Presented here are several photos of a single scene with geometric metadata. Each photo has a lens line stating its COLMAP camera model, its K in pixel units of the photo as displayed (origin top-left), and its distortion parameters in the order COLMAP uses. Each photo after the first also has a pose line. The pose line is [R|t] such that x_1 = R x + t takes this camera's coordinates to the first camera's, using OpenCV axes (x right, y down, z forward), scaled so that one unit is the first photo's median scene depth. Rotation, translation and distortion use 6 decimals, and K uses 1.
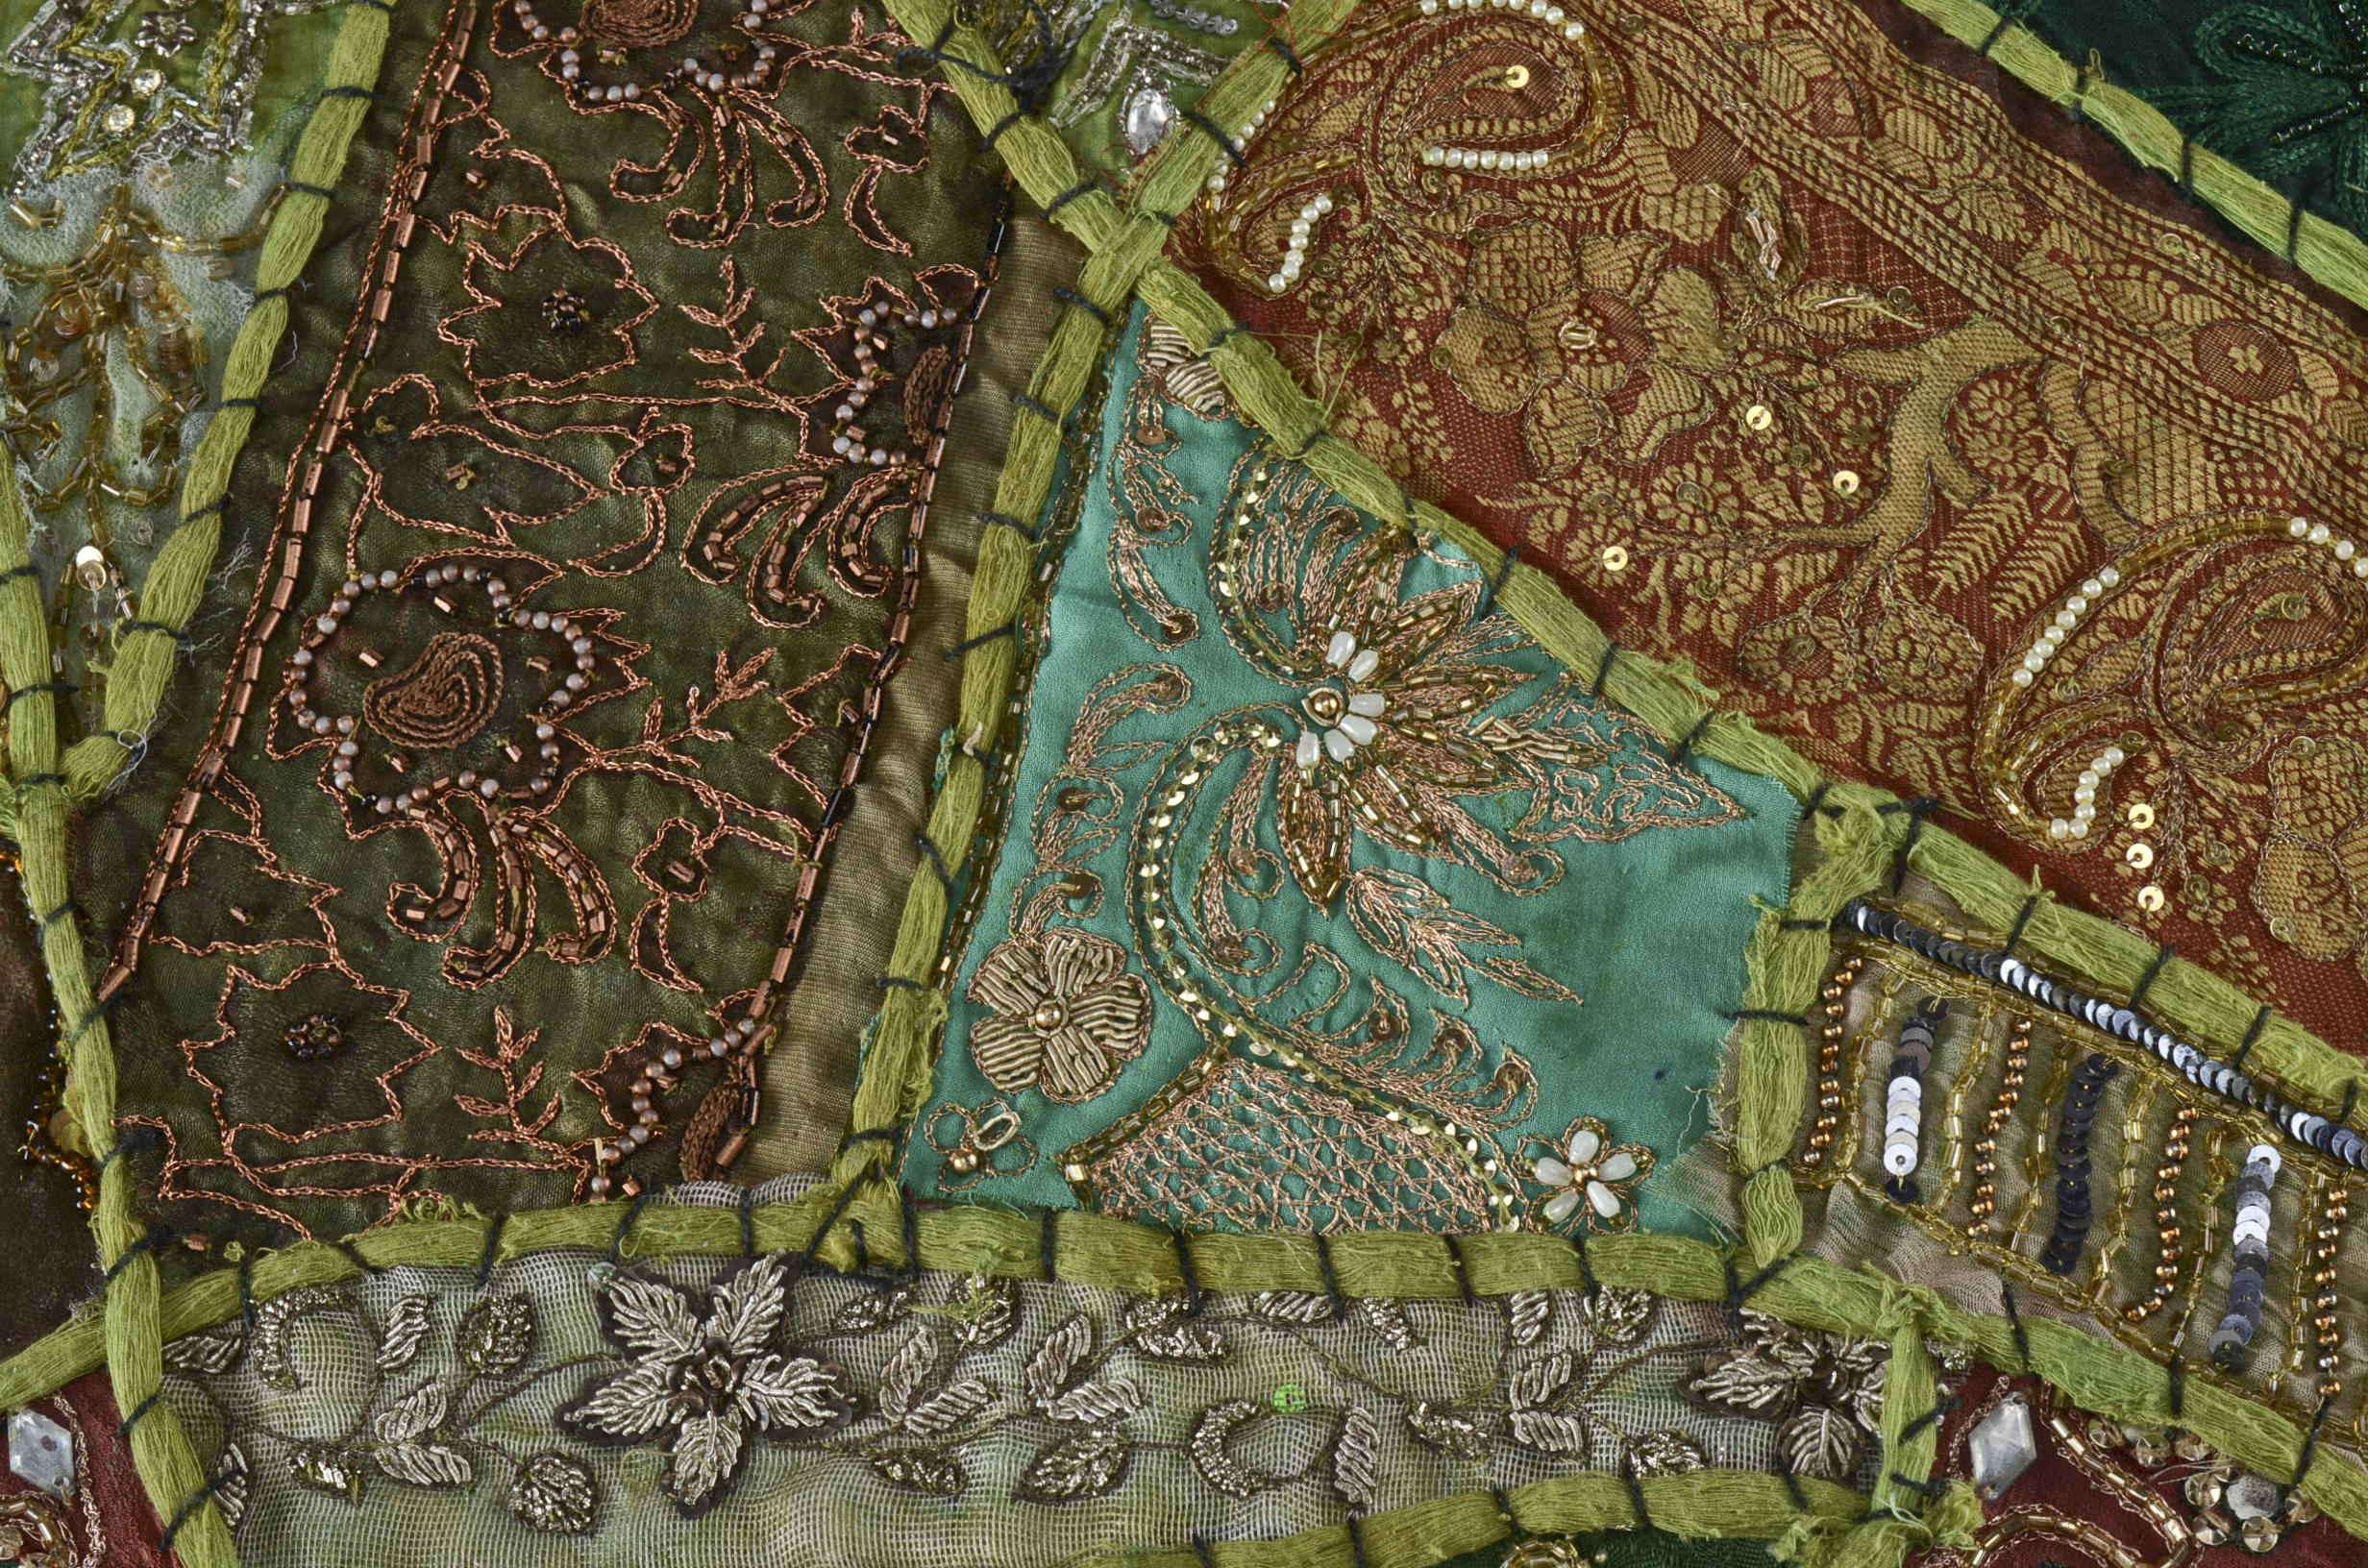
lens RADIAL K [[4560.6, 0, 1181.7], [0, 4560.6, 784.7], [0, 0, 1]] dist [-0.027017, 0.000000]
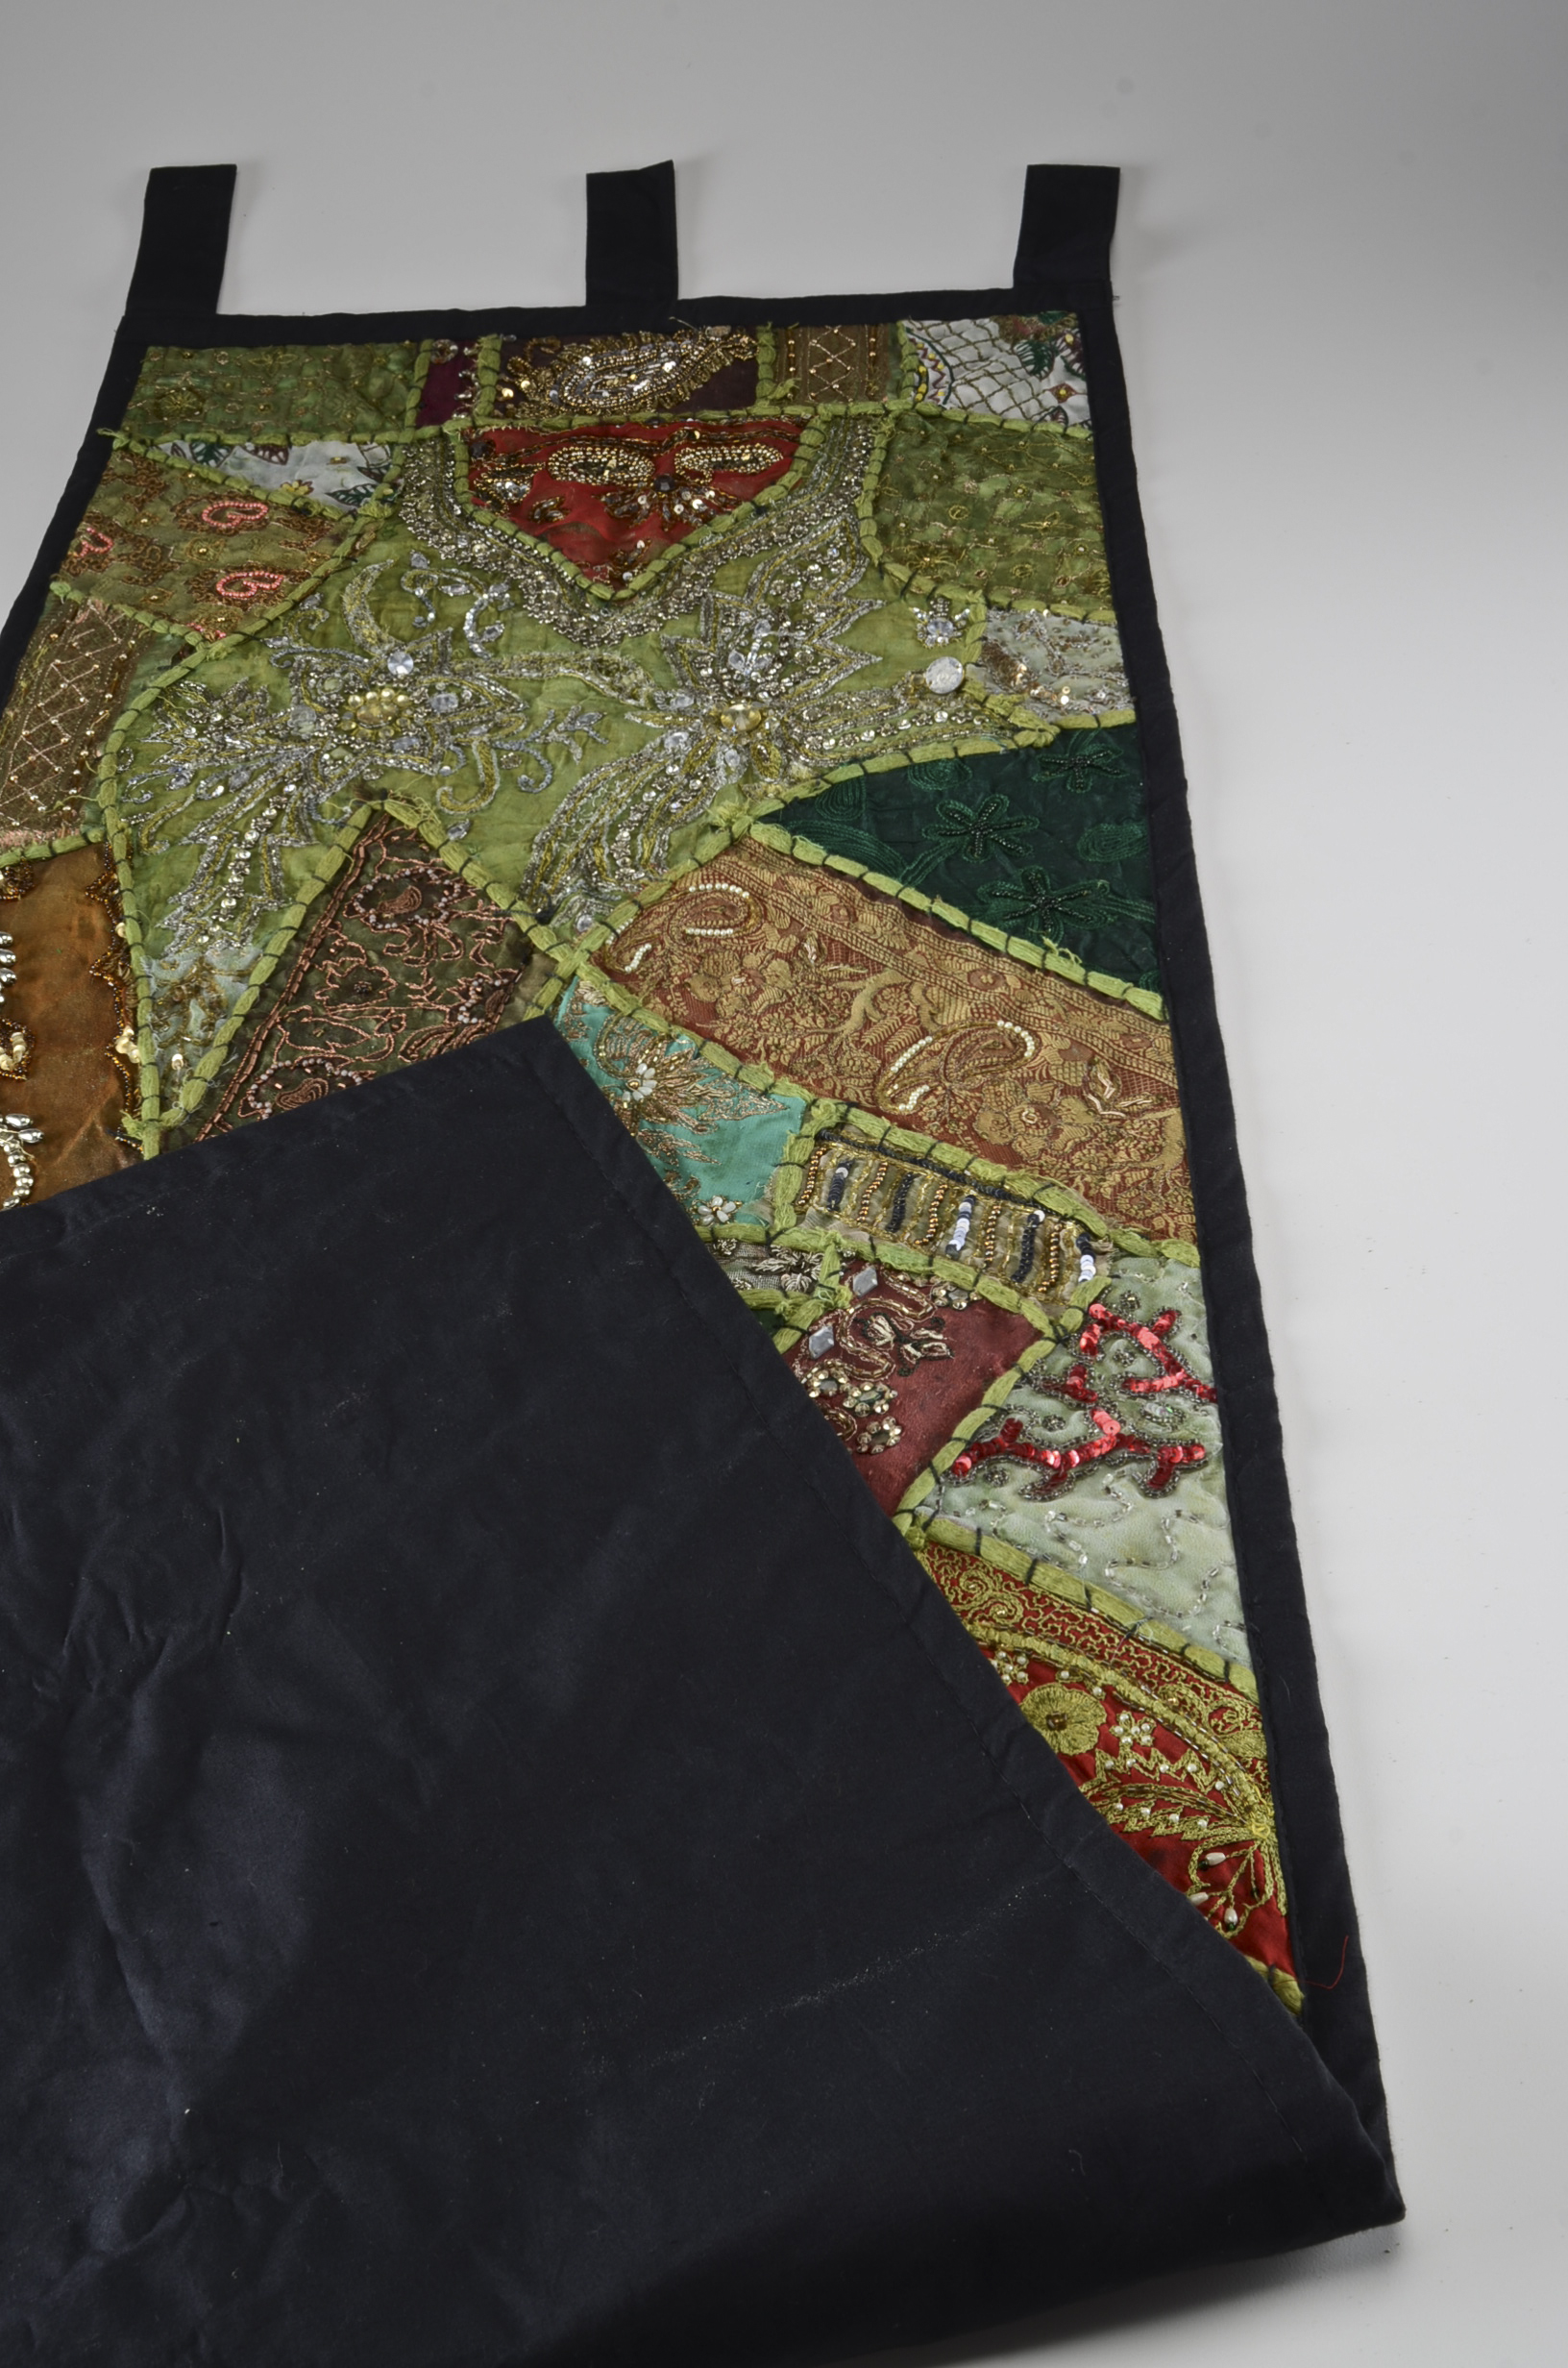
lens RADIAL K [[2799.7, 0, 783.5], [0, 2799.7, 1178.4], [0, 0, 1]] dist [0.005133, 0.000000]
pose [[0.999422, -0.008493, -0.032923, 0.167791], [-0.004369, 0.928192, -0.372076, 0.624859], [0.033719, 0.372005, 0.927618, -0.480715]]
